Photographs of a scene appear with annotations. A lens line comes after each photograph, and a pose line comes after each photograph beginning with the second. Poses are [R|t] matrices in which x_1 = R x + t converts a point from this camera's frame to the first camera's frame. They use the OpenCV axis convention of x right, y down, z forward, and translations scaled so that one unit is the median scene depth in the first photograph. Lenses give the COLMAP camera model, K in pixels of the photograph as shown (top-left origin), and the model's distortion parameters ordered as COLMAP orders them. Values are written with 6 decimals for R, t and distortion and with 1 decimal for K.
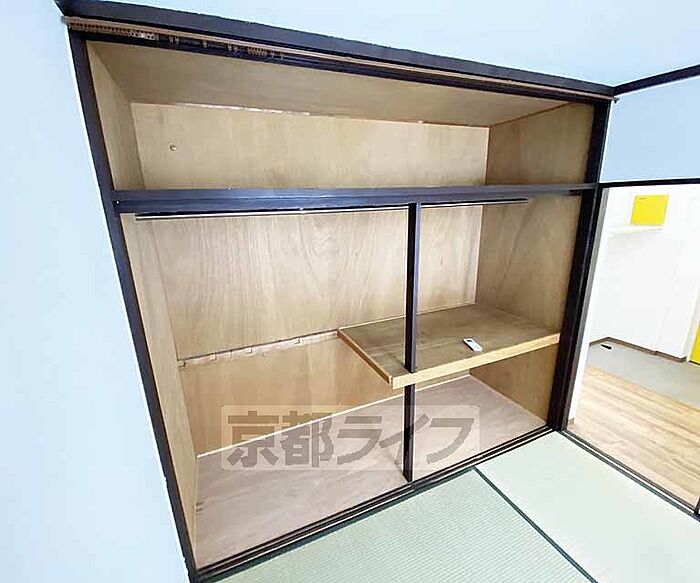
lens RADIAL K [[319.9, 0, 341.0], [0, 319.9, 289.0], [0, 0, 1]] dist [0.001772, 0.000555]
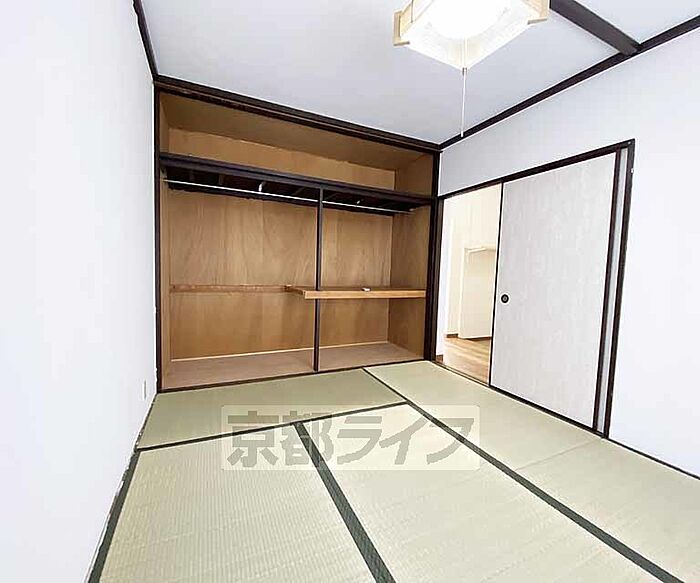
lens RADIAL K [[306.0, 0, 350.0], [0, 306.0, 291.5], [0, 0, 1]] dist [-0.001243, -0.000196]
pose [[0.997529, 0.057909, 0.039788, 0.262971], [-0.049978, 0.982855, -0.177477, 0.430197], [-0.049383, 0.175050, 0.983320, -0.441064]]
